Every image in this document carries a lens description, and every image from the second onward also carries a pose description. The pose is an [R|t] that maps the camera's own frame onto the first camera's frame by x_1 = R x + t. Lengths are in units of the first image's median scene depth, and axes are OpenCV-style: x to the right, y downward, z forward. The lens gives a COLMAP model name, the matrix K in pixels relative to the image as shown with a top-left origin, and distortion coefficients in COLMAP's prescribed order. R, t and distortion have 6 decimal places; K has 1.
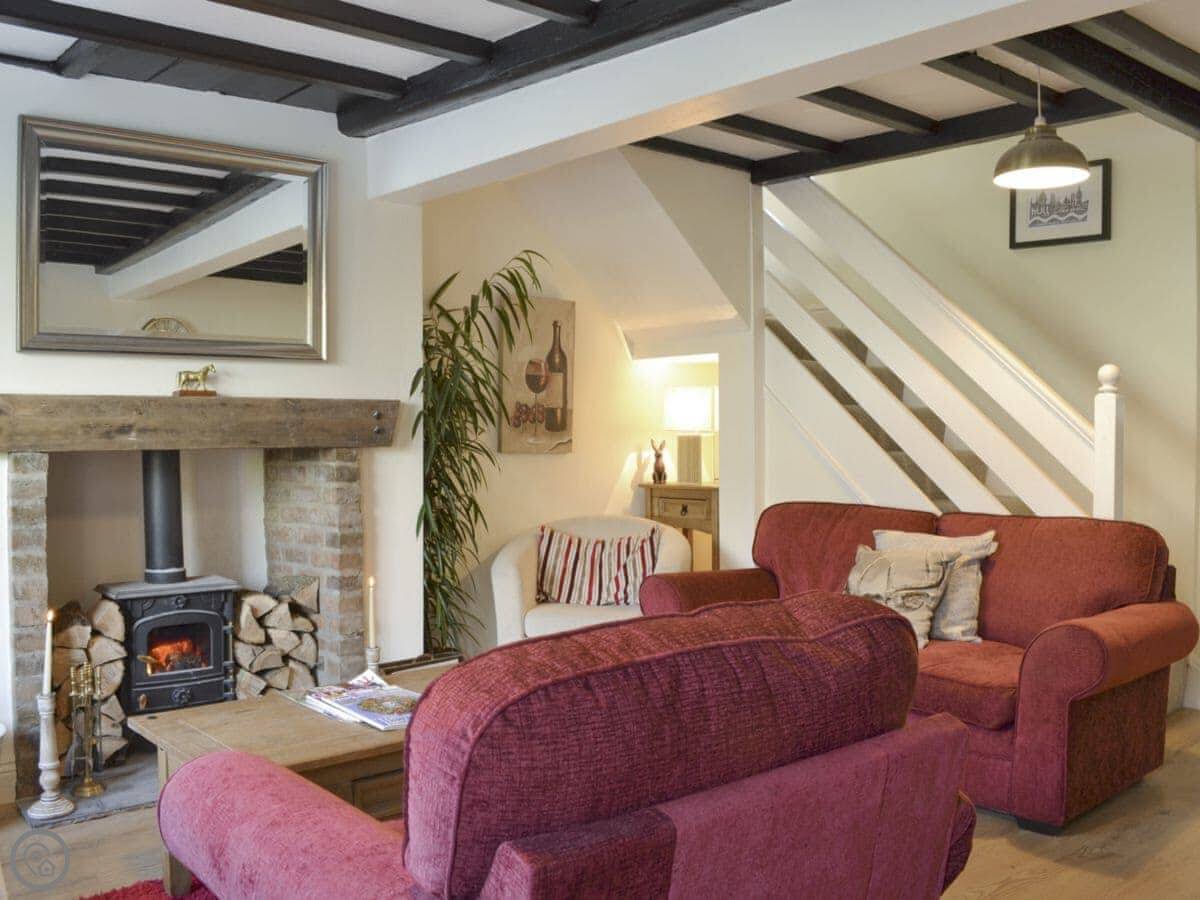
lens RADIAL K [[1107.3, 0, 600.0], [0, 1107.3, 450.0], [0, 0, 1]] dist [-0.064121, -0.002180]
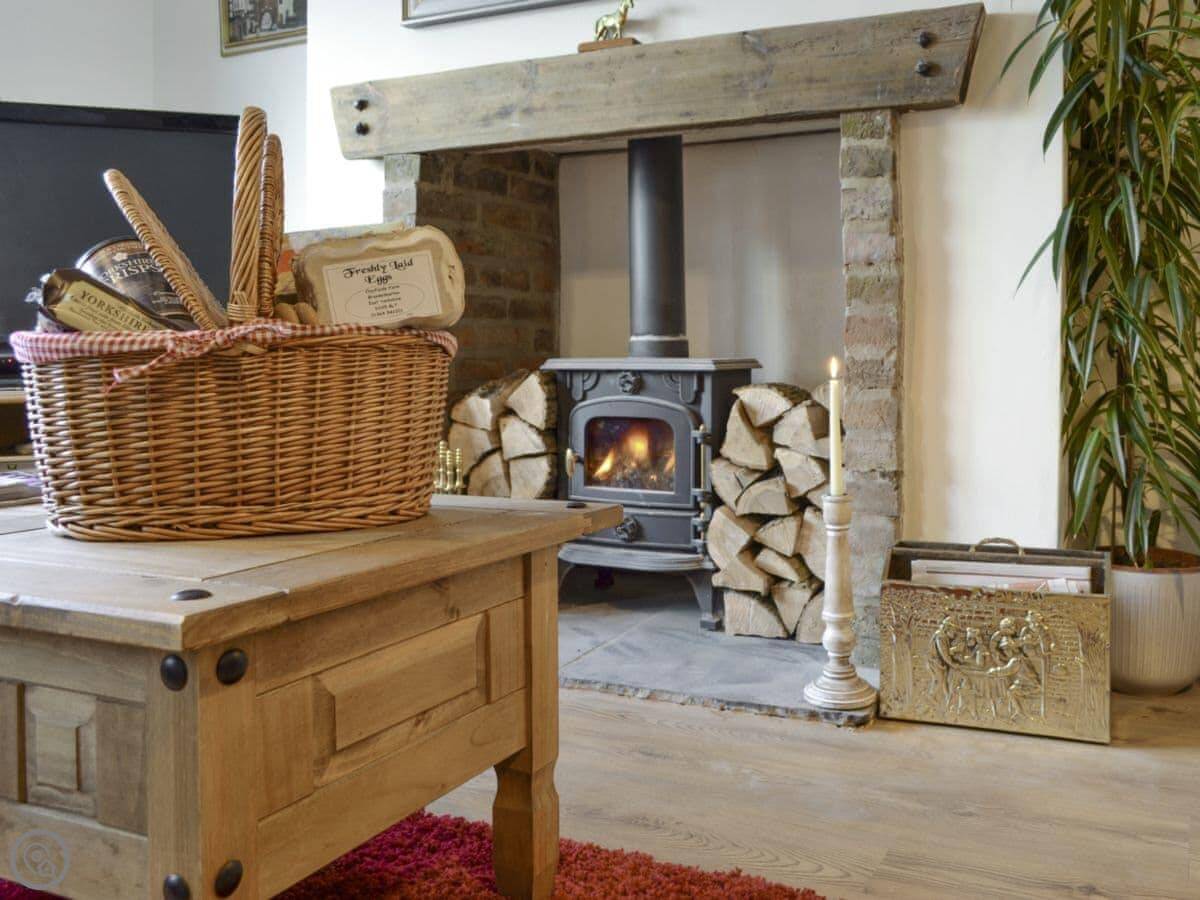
lens RADIAL K [[1071.2, 0, 691.4], [0, 1071.2, 363.5], [0, 0, 1]] dist [-0.016479, -0.002119]
pose [[0.431388, 0.013721, -0.902062, 0.194191], [-0.015264, 0.999852, 0.007909, 0.115656], [0.902037, 0.010357, 0.431534, 0.721540]]
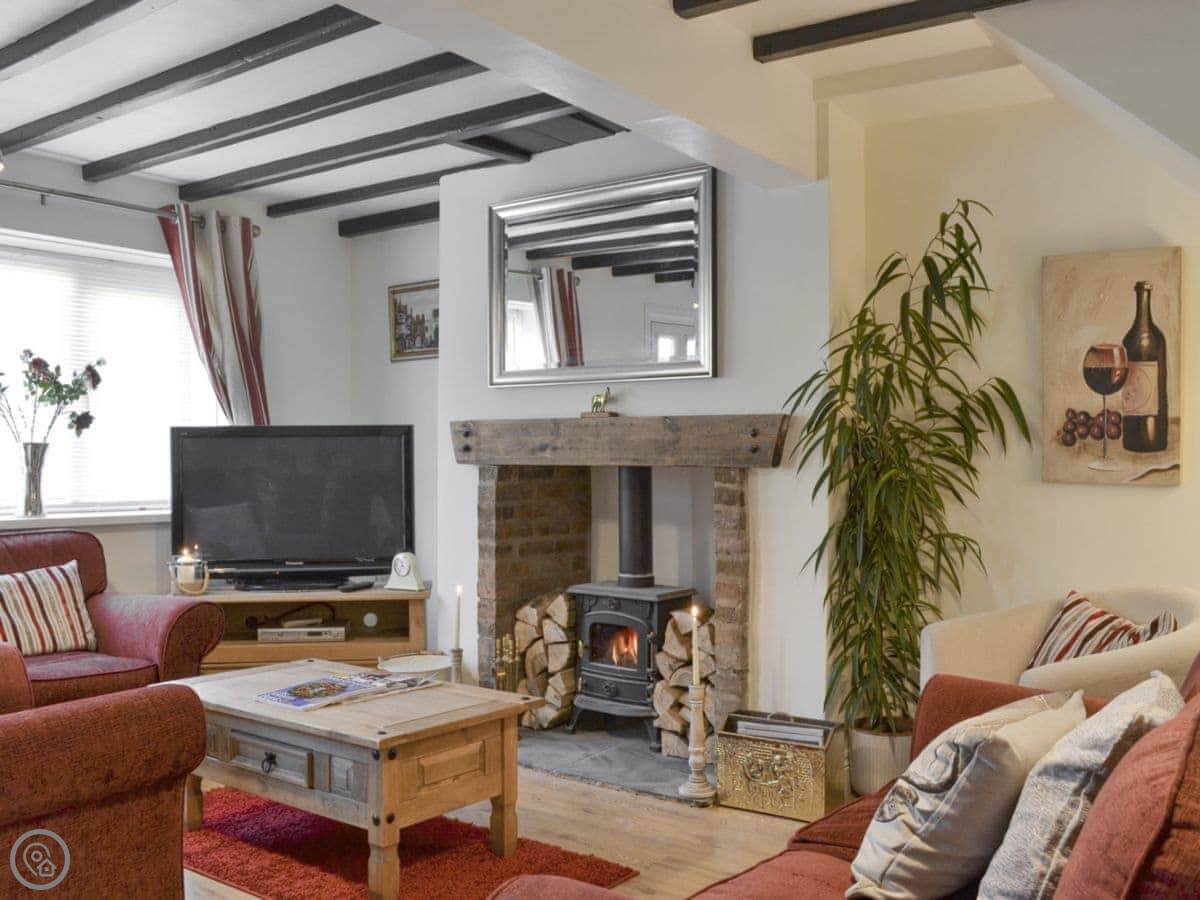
lens RADIAL K [[1107.3, 0, 600.0], [0, 1107.3, 450.0], [0, 0, 1]] dist [-0.064121, -0.002180]
pose [[0.216899, 0.002854, -0.976190, 0.666293], [-0.019106, 0.999817, -0.001323, -0.013855], [0.976007, 0.018938, 0.216914, 0.705216]]
